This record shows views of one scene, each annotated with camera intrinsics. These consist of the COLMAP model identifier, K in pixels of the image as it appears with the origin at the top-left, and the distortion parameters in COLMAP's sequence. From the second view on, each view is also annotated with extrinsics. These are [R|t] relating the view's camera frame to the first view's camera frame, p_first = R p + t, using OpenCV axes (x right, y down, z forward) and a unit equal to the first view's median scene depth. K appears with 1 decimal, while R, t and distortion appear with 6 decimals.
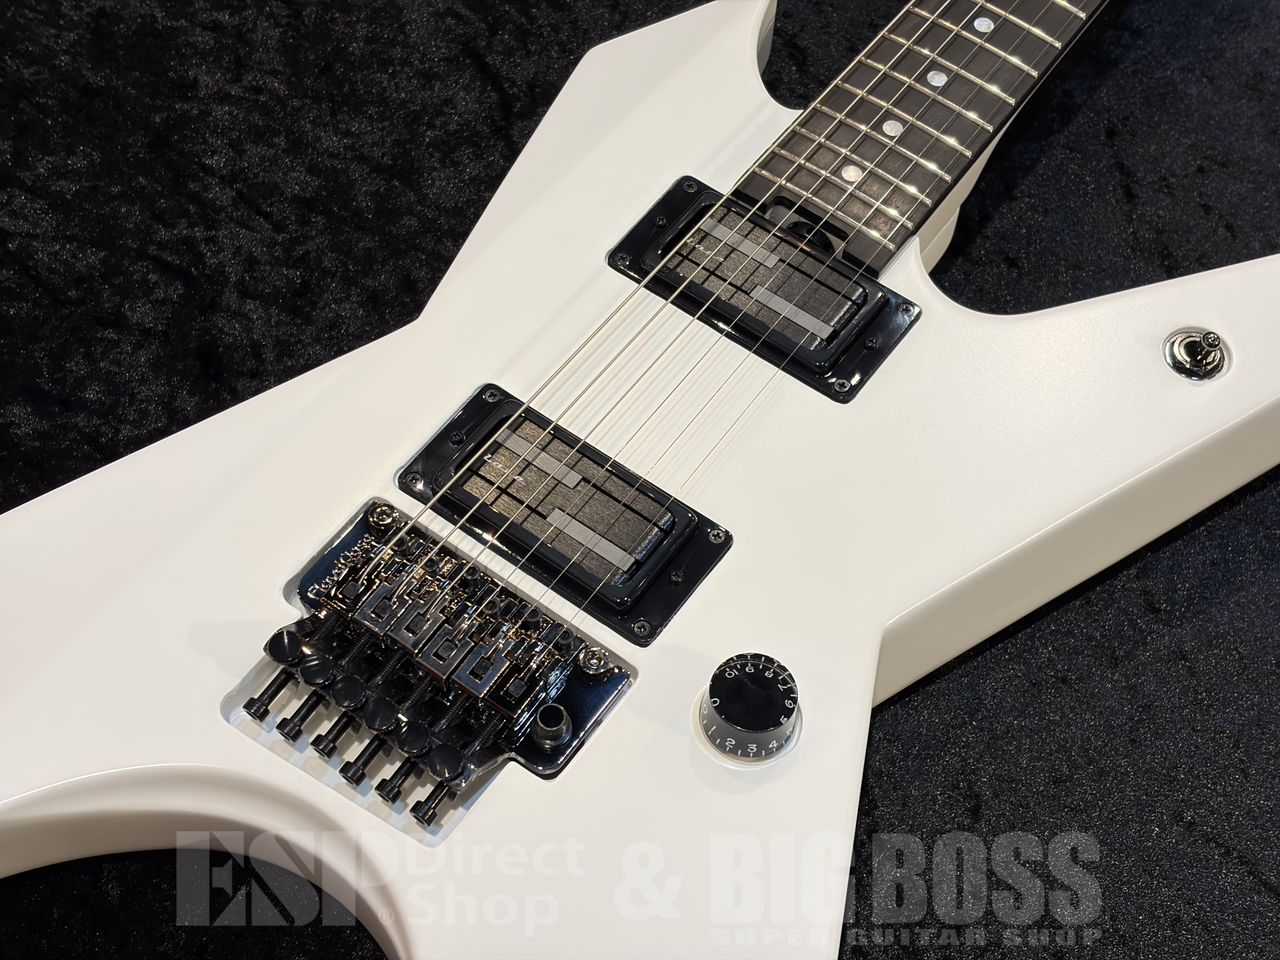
lens RADIAL K [[1943.1, 0, 639.9], [0, 1943.1, 498.9], [0, 0, 1]] dist [0.244752, -0.973359]
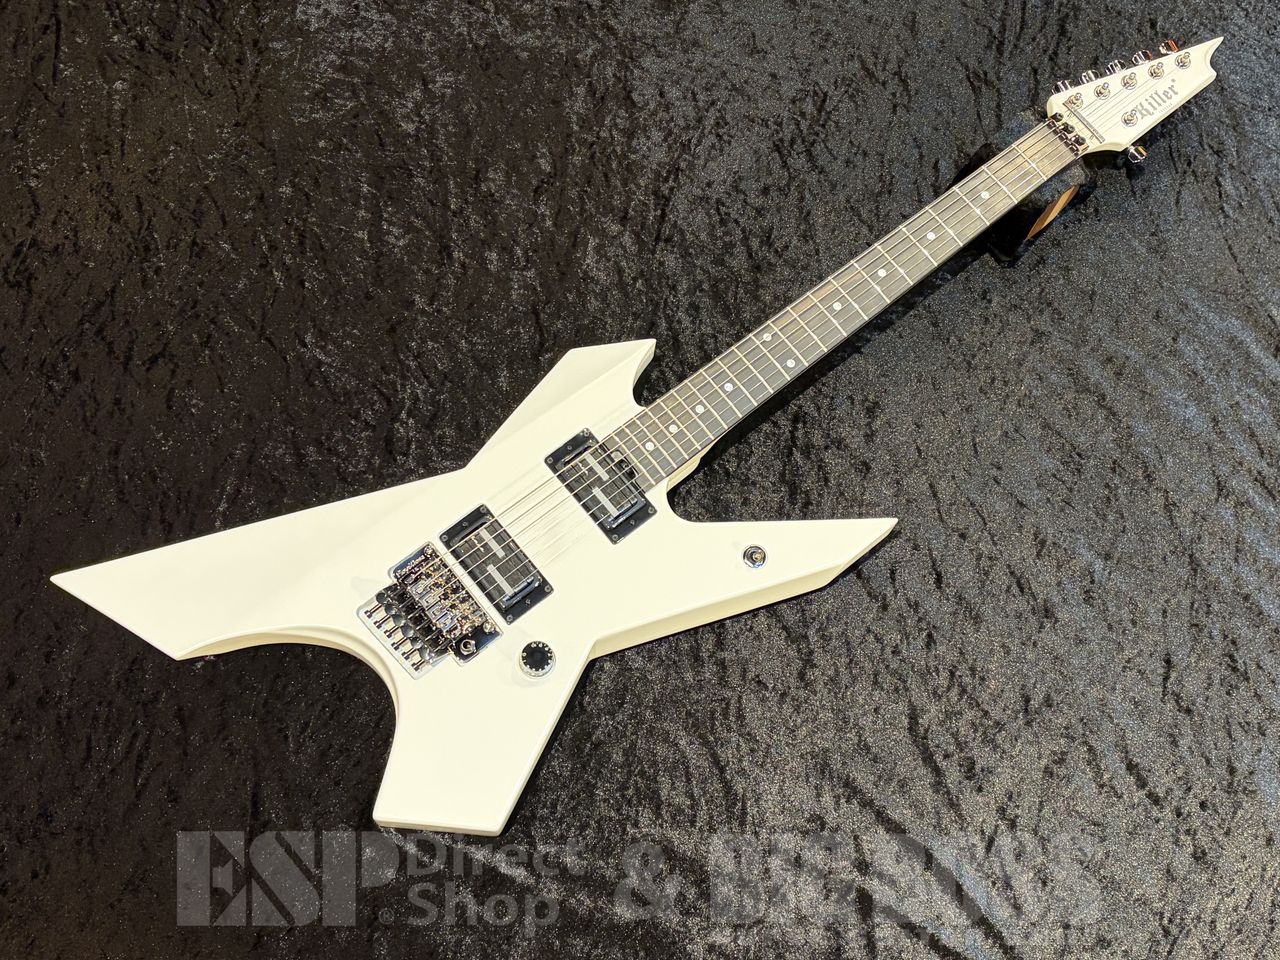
lens RADIAL K [[1637.2, 0, 626.8], [0, 1637.2, 495.0], [0, 0, 1]] dist [0.229025, -0.865531]
pose [[0.964943, 0.253221, -0.069026, 0.241293], [-0.232239, 0.946297, 0.224917, -0.572851], [0.122273, -0.201001, 0.971930, -1.041530]]
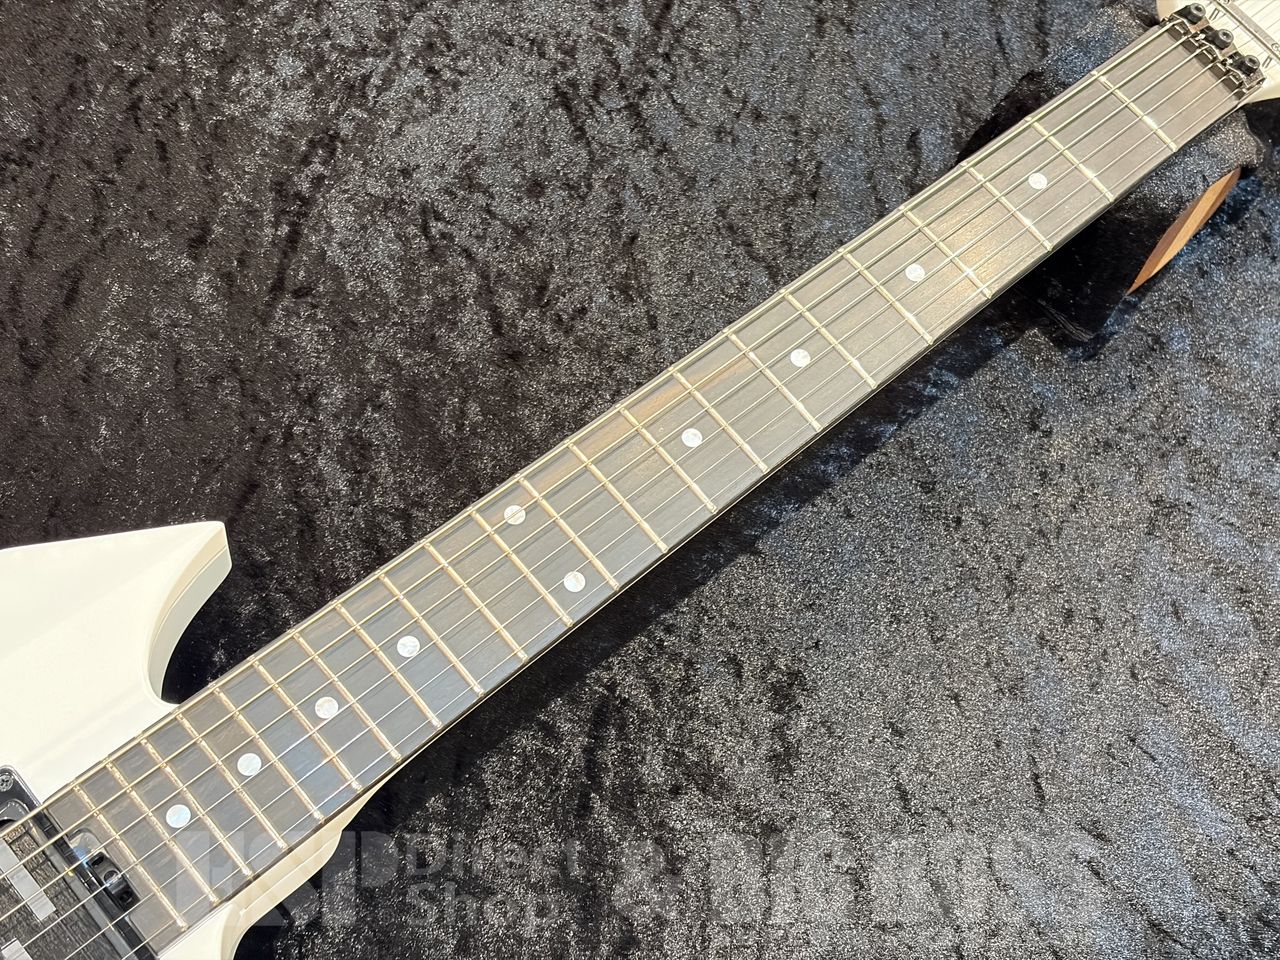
lens RADIAL K [[1943.1, 0, 639.9], [0, 1943.1, 498.9], [0, 0, 1]] dist [0.244752, -0.973359]
pose [[0.970667, 0.238183, -0.032793, 0.310855], [-0.233667, 0.966669, 0.104650, -0.454071], [0.056625, -0.093917, 0.993968, 0.131677]]
